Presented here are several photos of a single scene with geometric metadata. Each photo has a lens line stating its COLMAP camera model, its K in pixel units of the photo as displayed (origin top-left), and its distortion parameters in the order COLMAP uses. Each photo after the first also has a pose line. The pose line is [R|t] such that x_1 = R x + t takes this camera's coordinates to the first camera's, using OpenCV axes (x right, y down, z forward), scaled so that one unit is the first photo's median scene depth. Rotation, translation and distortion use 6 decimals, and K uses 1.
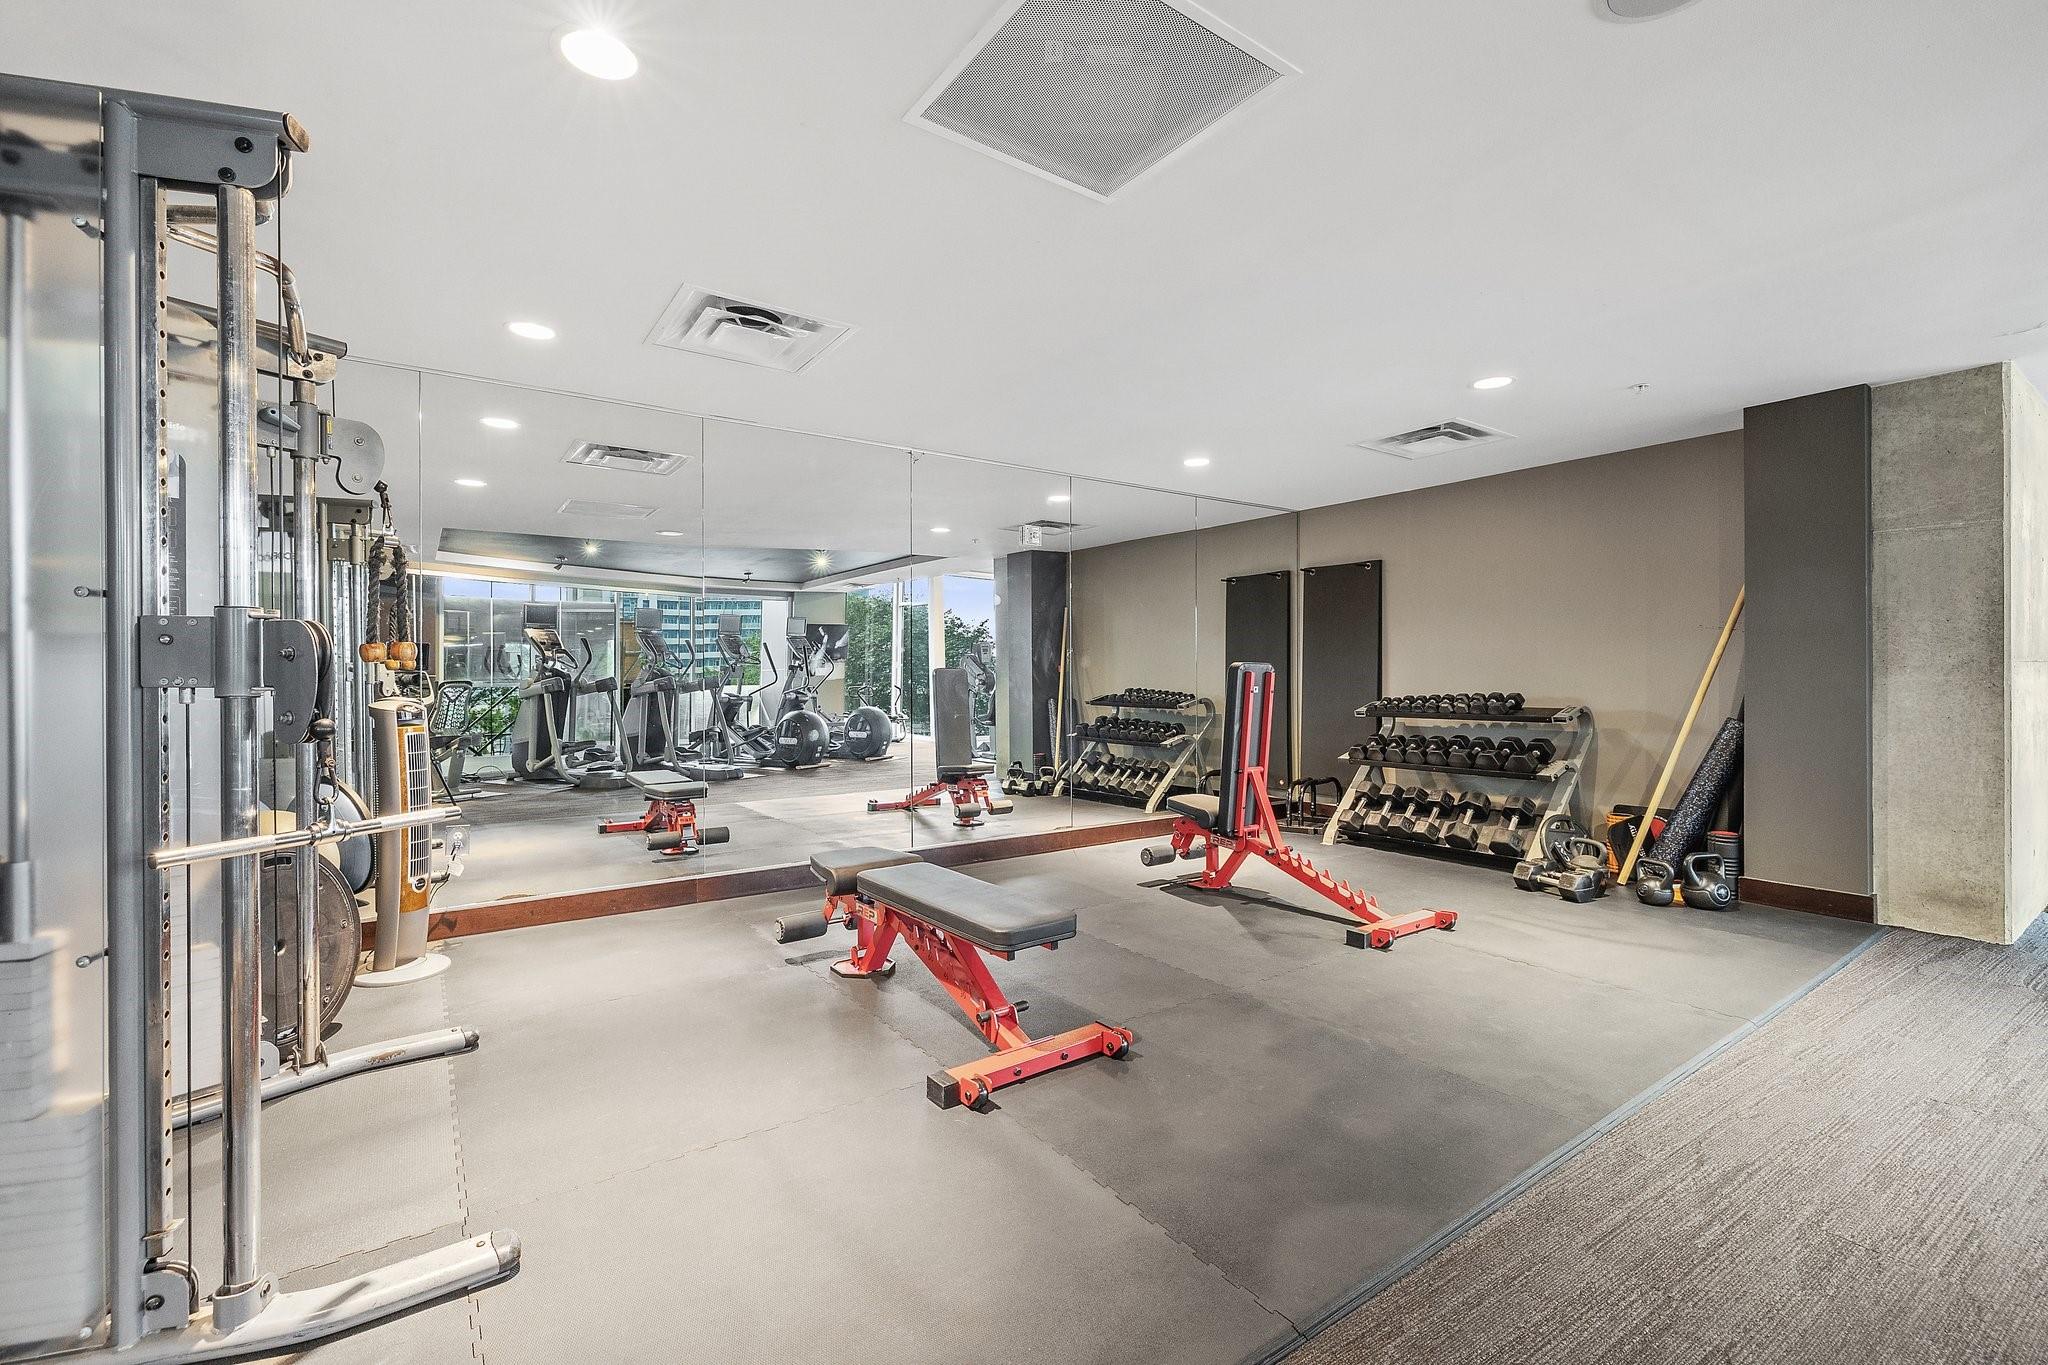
lens RADIAL K [[873.7, 0, 1009.3], [0, 873.7, 680.9], [0, 0, 1]] dist [-0.001213, 0.000182]
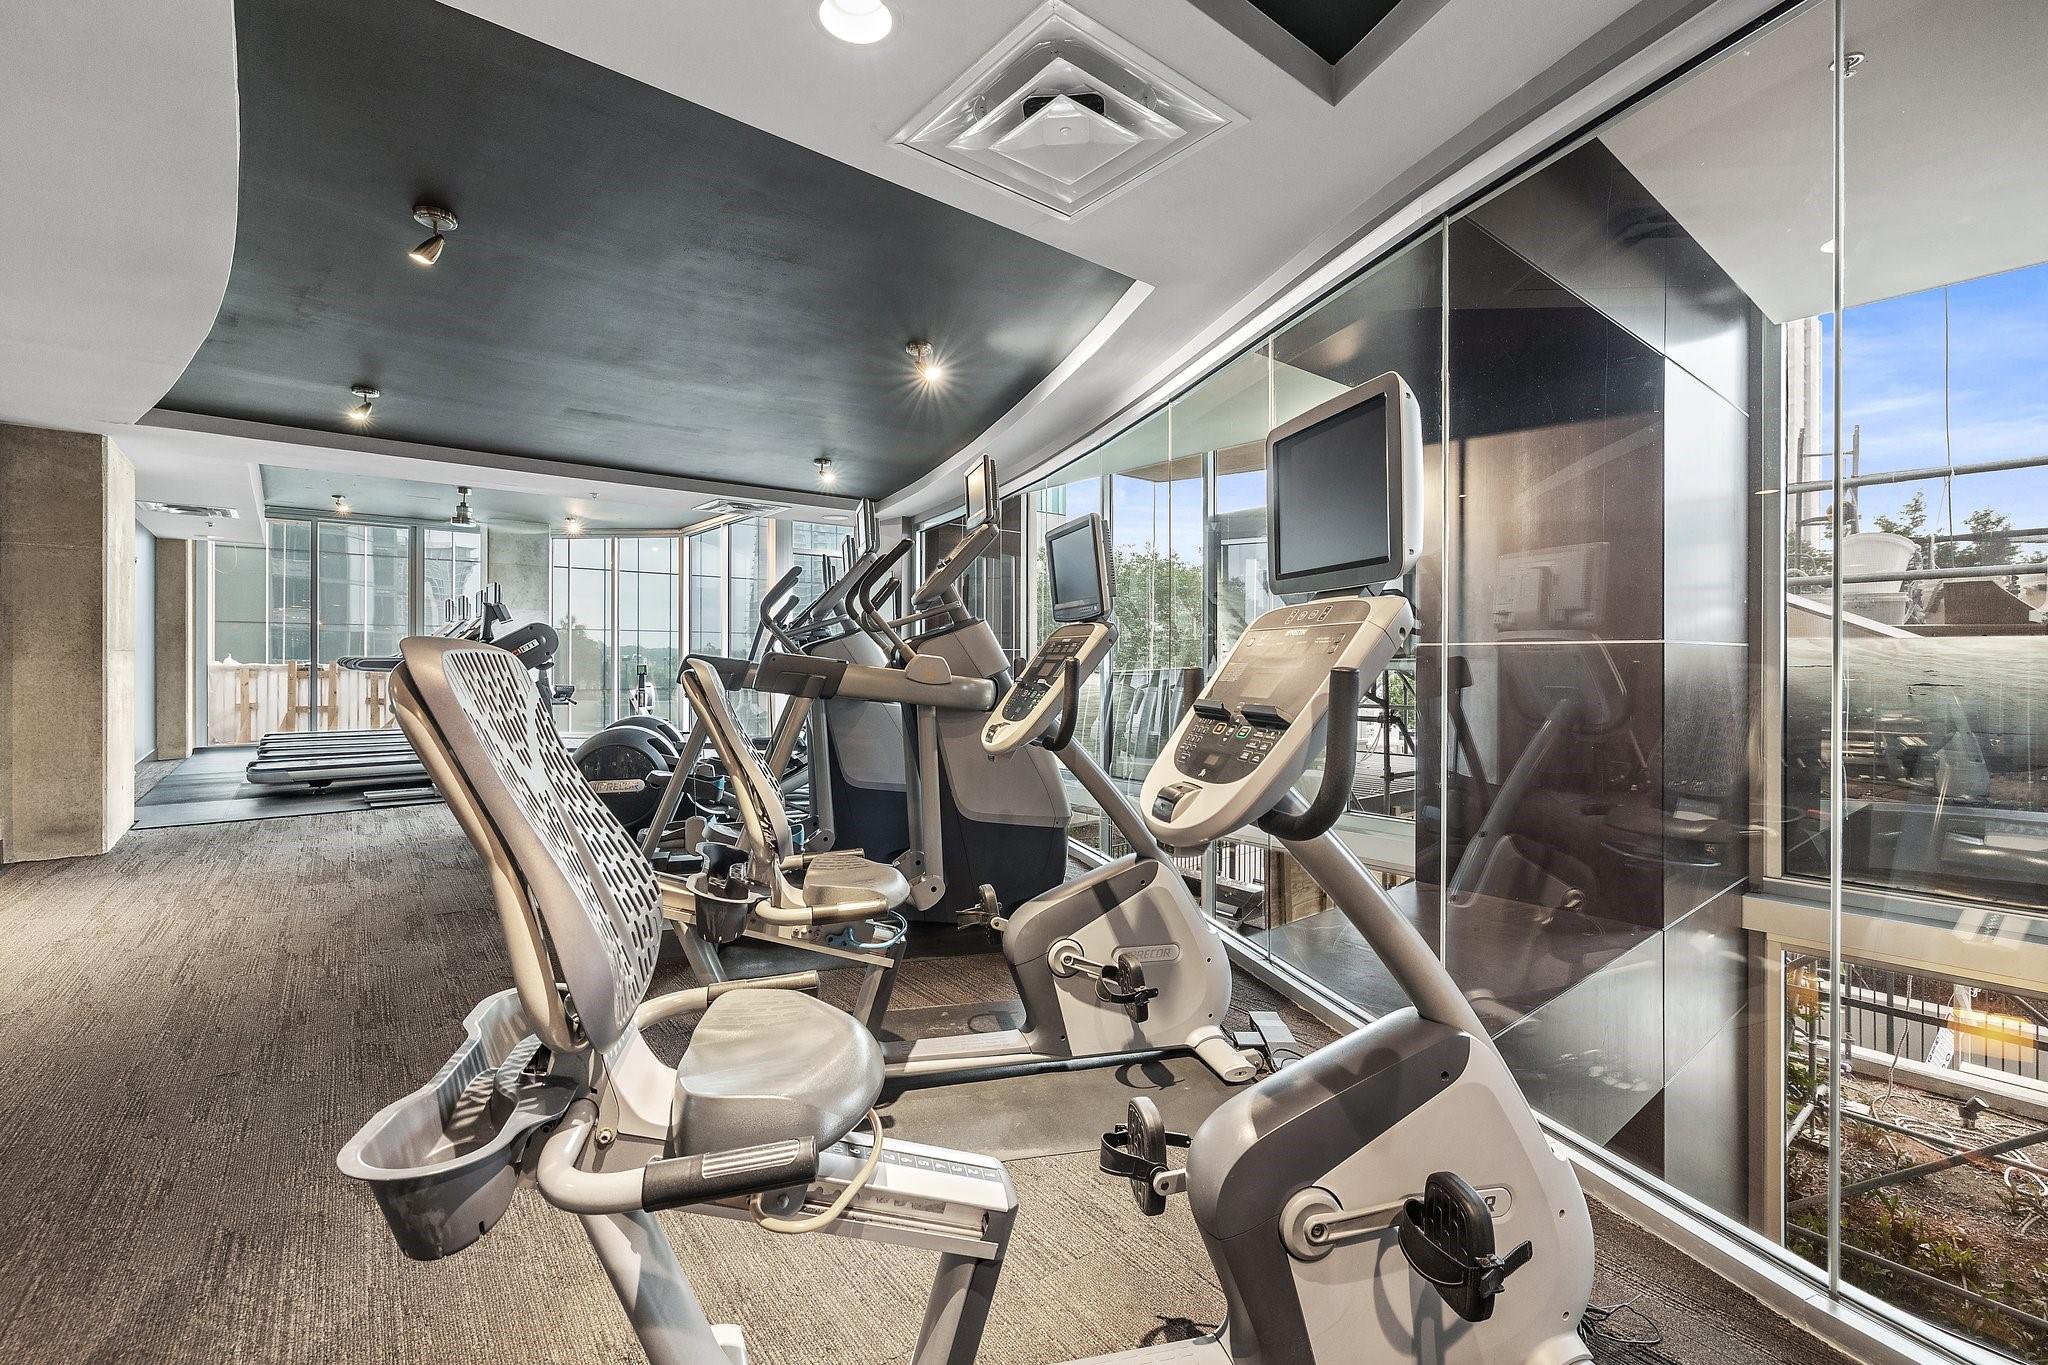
lens RADIAL K [[873.7, 0, 1012.0], [0, 873.7, 666.6], [0, 0, 1]] dist [-0.001213, 0.000182]
pose [[-0.087152, 0.000403, 0.996195, -0.360093], [-0.002836, 0.999996, -0.000653, -0.000412], [-0.996191, -0.002882, -0.087151, -0.312828]]
